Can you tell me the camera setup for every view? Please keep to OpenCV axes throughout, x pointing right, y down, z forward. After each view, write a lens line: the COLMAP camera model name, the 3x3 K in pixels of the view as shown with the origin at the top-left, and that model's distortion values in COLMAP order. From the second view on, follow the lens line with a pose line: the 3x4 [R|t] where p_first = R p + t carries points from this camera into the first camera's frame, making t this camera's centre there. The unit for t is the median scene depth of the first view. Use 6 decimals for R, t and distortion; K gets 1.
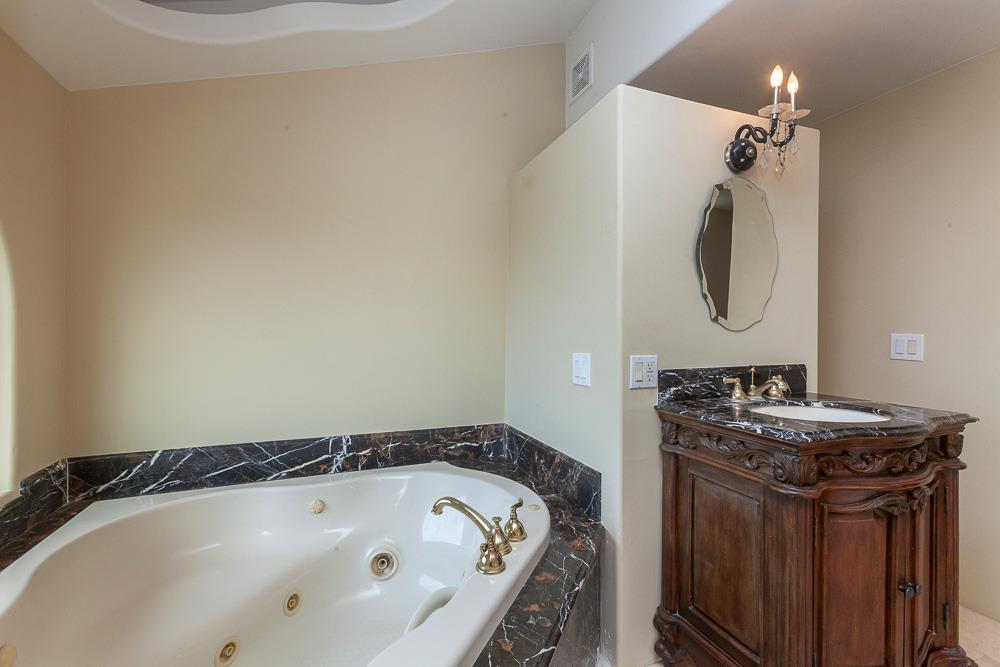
lens RADIAL K [[442.0, 0, 500.0], [0, 442.0, 333.5], [0, 0, 1]] dist [0.003933, 0.000728]
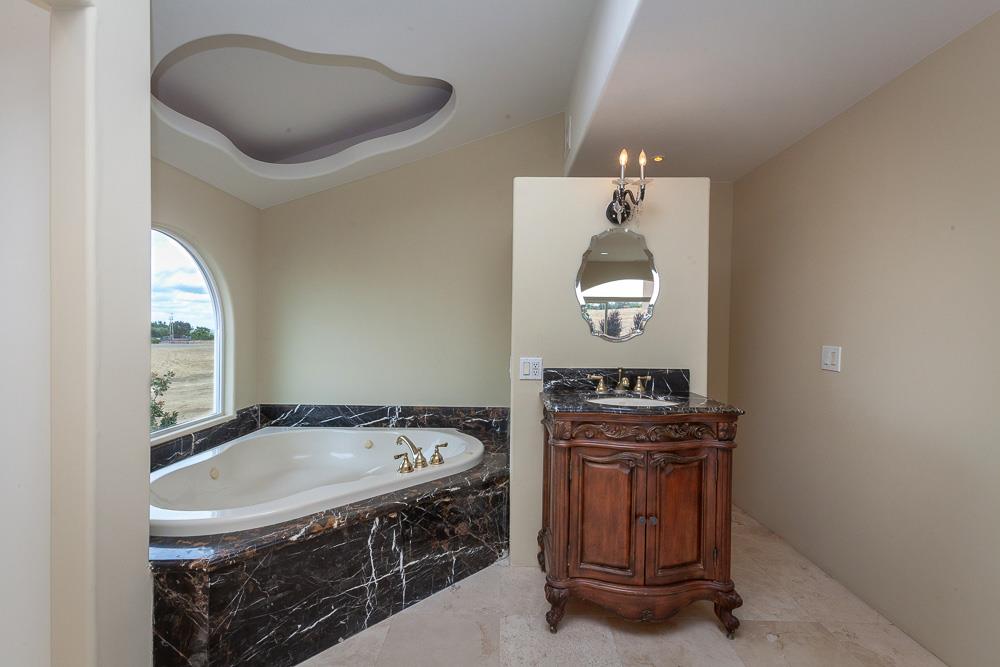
lens RADIAL K [[454.0, 0, 500.0], [0, 454.0, 333.5], [0, 0, 1]] dist [0.001601, 0.000229]
pose [[0.921954, 0.004430, -0.387274, 0.694934], [-0.005878, 0.999979, -0.002555, -0.023486], [0.387255, 0.004632, 0.921961, -0.379705]]
